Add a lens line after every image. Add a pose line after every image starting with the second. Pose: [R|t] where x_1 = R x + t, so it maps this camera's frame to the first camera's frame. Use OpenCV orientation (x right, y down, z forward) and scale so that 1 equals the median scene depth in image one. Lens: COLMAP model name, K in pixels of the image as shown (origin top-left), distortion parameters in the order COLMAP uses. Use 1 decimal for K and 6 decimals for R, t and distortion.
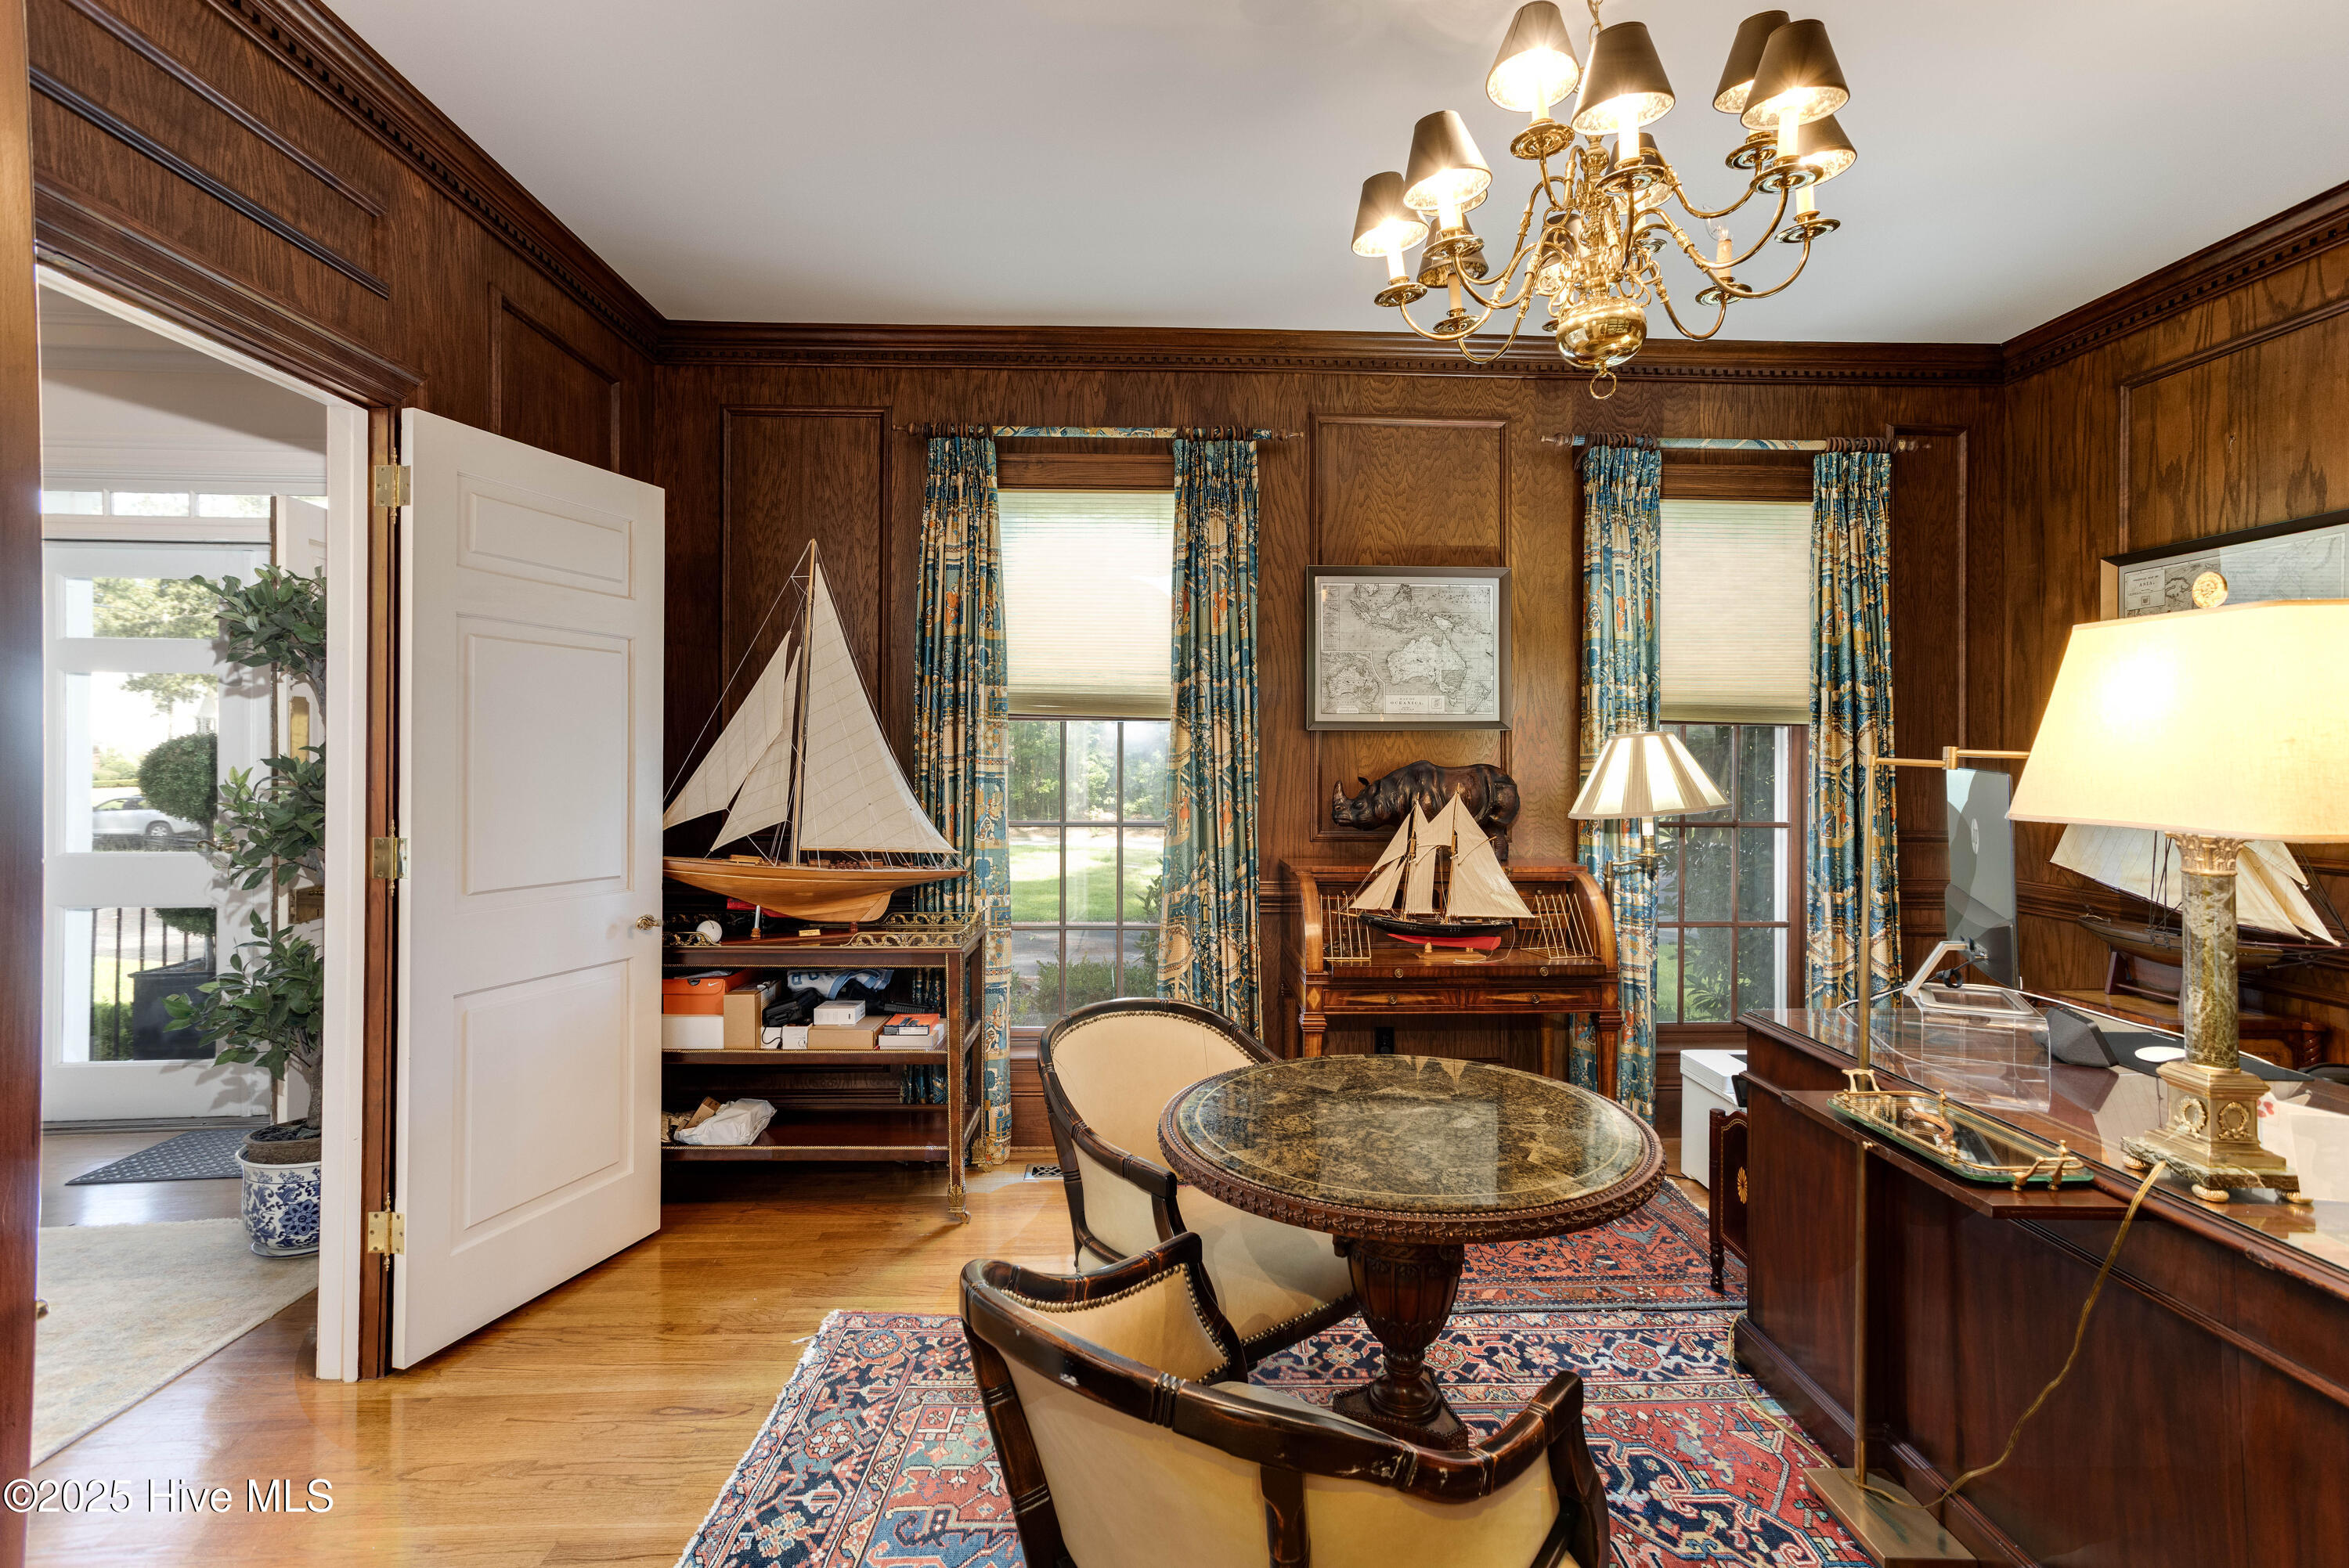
lens RADIAL K [[1144.0, 0, 1177.3], [0, 1144.0, 759.8], [0, 0, 1]] dist [-0.052324, 0.029918]
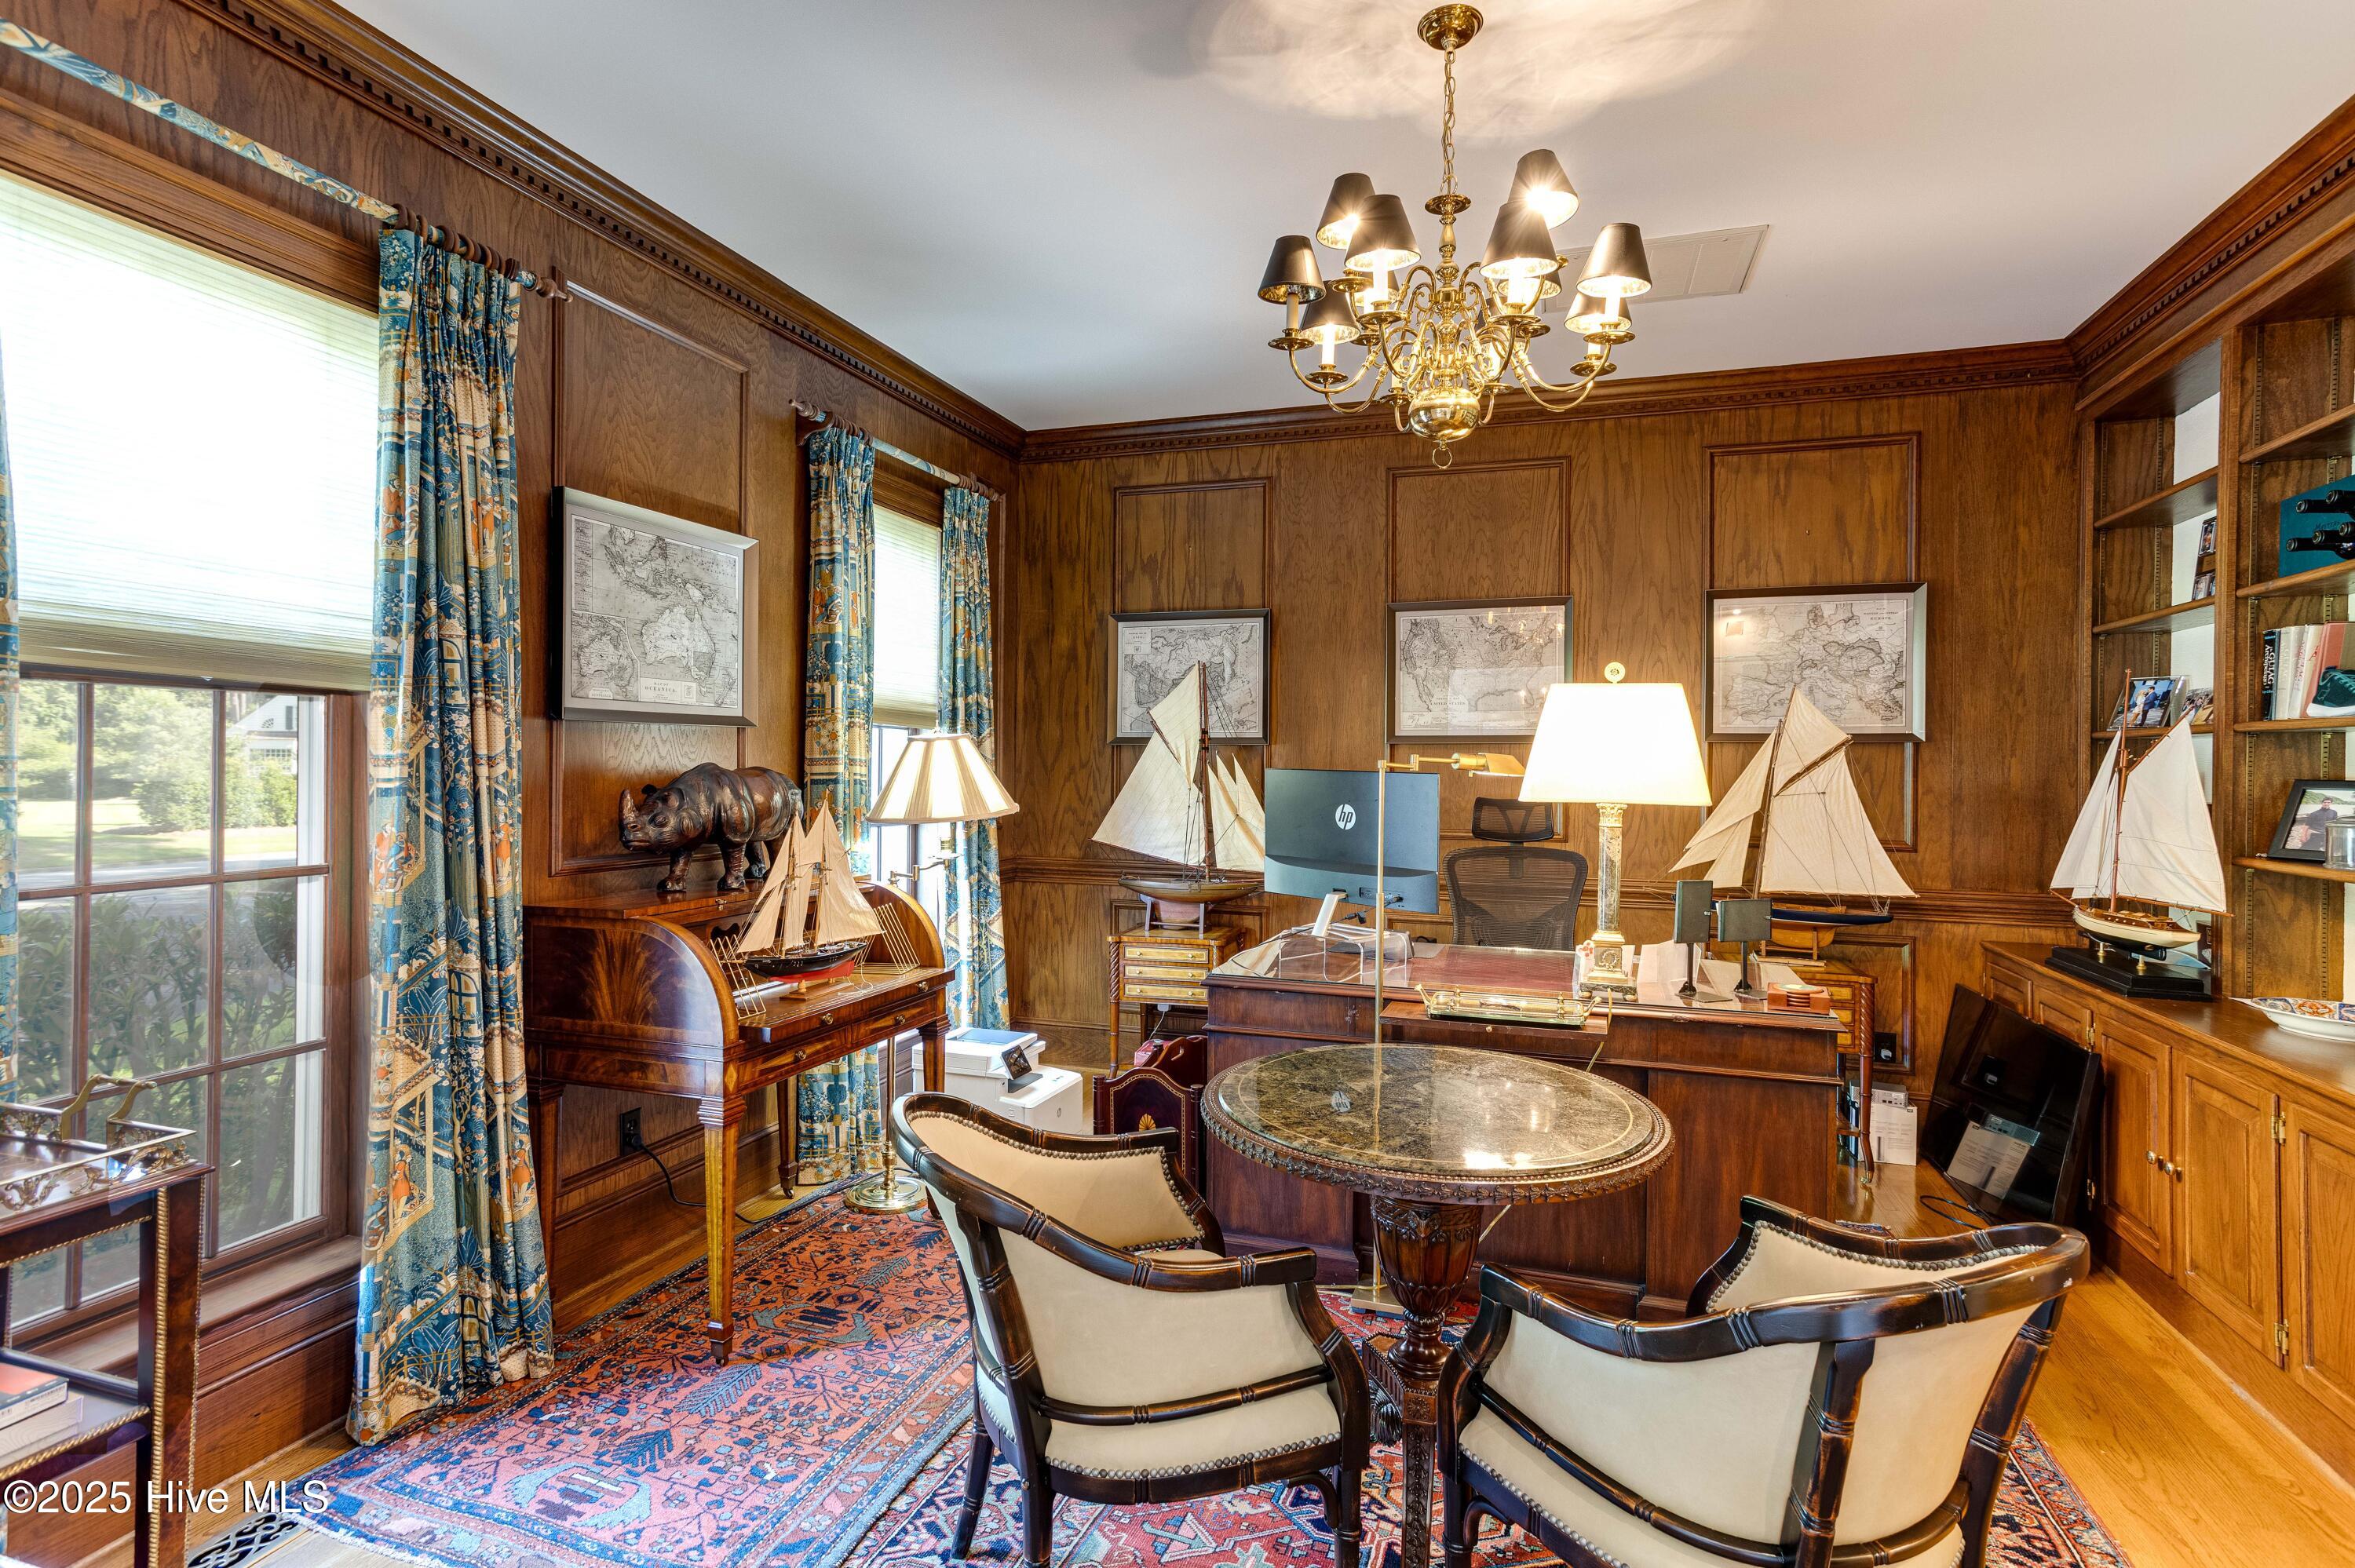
lens RADIAL K [[1146.8, 0, 1180.4], [0, 1146.8, 759.7], [0, 0, 1]] dist [-0.052324, 0.029918]
pose [[0.336881, 0.002110, 0.941545, -0.422342], [-0.003582, 0.999993, -0.000959, -0.001755], [-0.941541, -0.003050, 0.336886, 0.410780]]
